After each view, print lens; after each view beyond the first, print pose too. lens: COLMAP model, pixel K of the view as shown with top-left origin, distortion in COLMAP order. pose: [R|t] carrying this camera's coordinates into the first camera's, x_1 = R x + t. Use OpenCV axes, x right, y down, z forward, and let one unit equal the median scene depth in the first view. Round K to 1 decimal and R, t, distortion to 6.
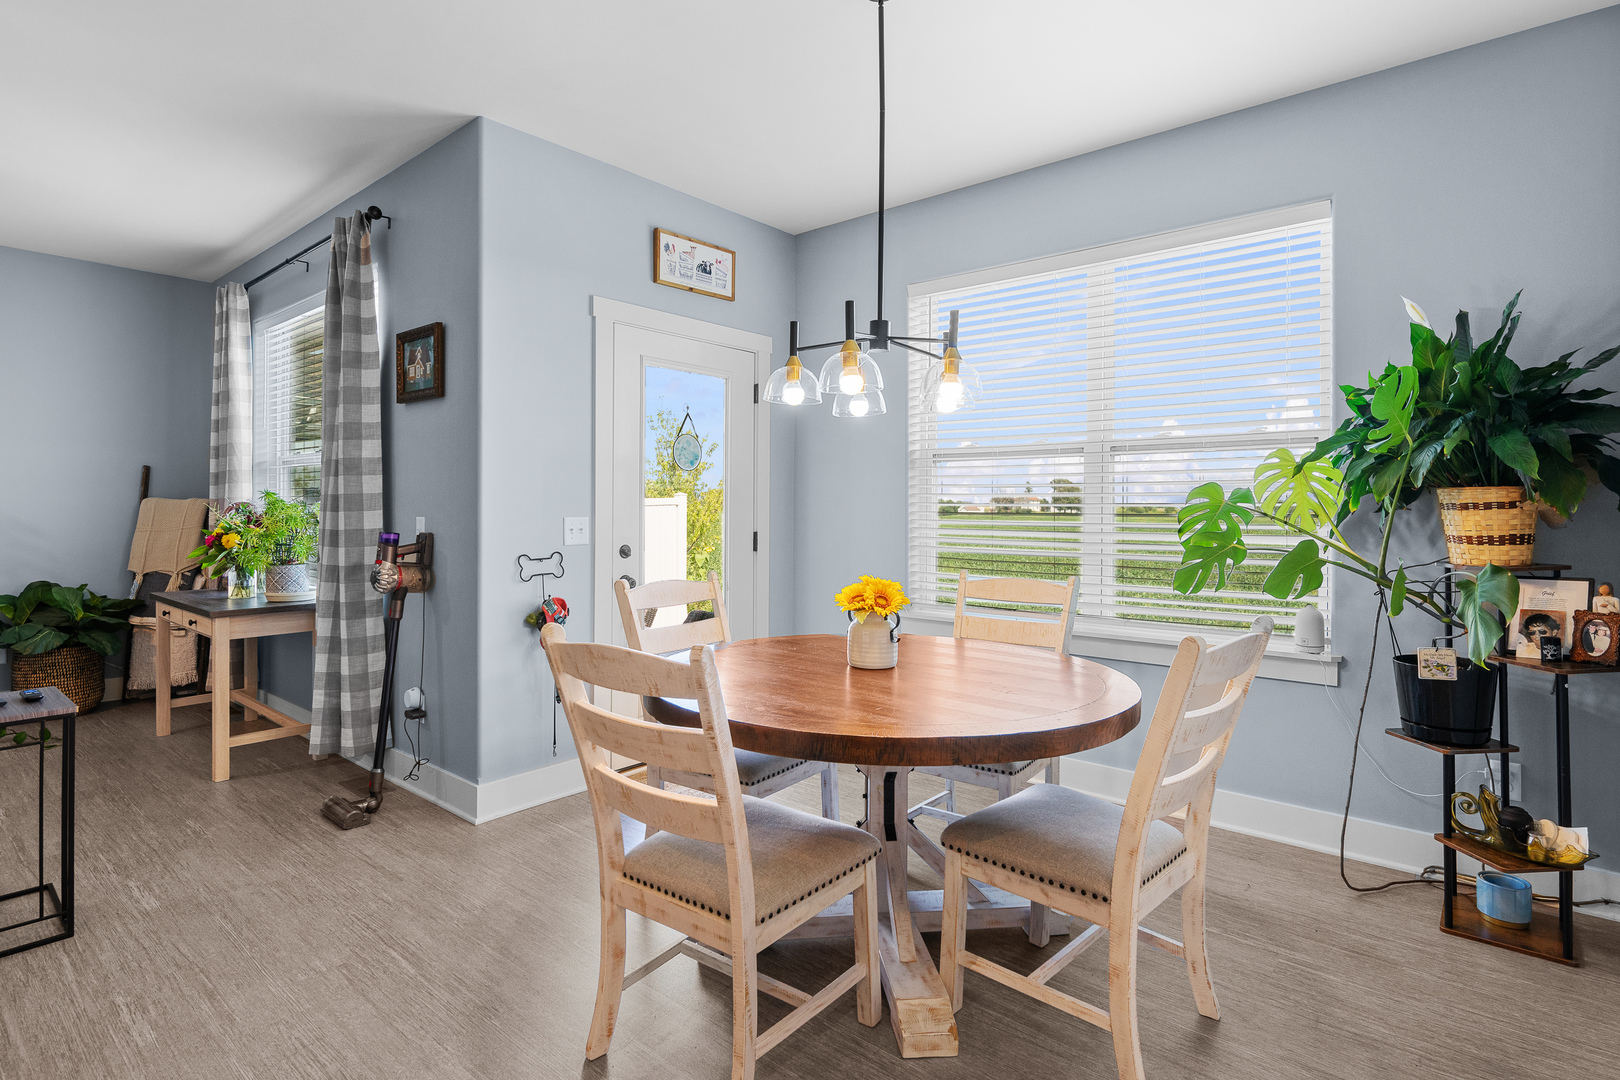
lens RADIAL K [[831.4, 0, 809.3], [0, 831.4, 496.8], [0, 0, 1]] dist [-0.000036, -0.000053]
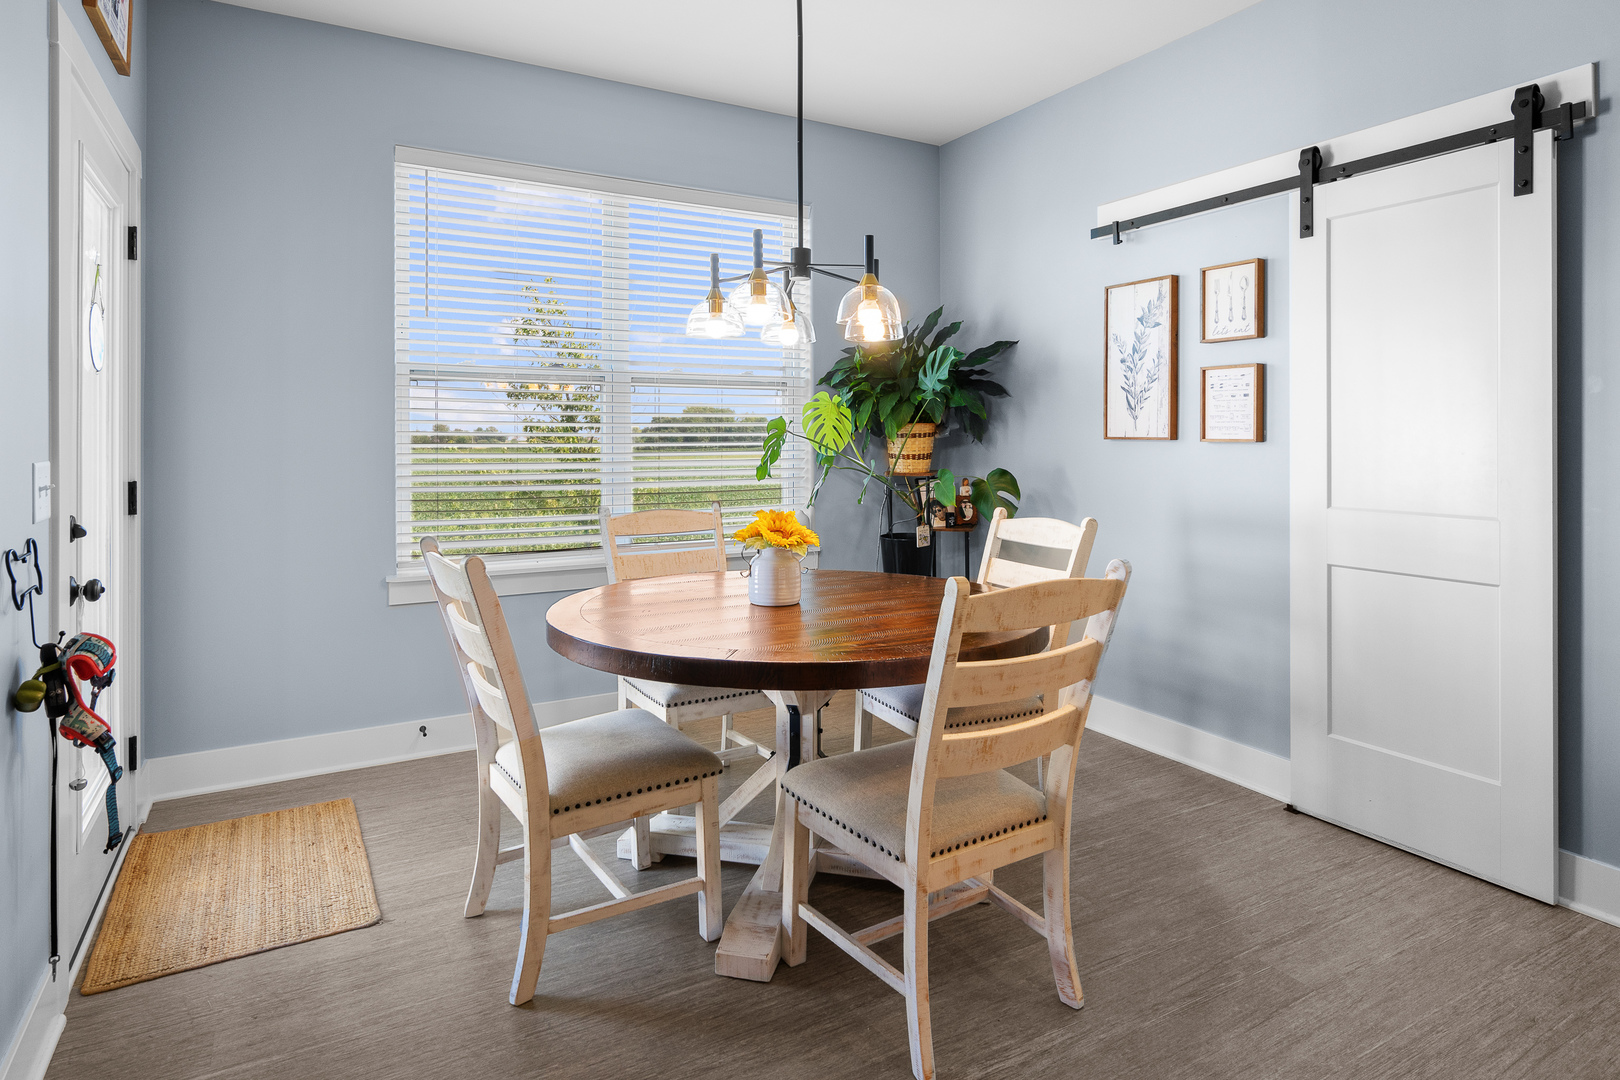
lens RADIAL K [[889.8, 0, 807.9], [0, 889.8, 441.3], [0, 0, 1]] dist [-0.003174, -0.000326]
pose [[0.345369, -0.005073, 0.938453, -0.894334], [-0.009234, 0.999919, 0.008804, 0.009361], [-0.938422, -0.011706, 0.345294, 0.629169]]
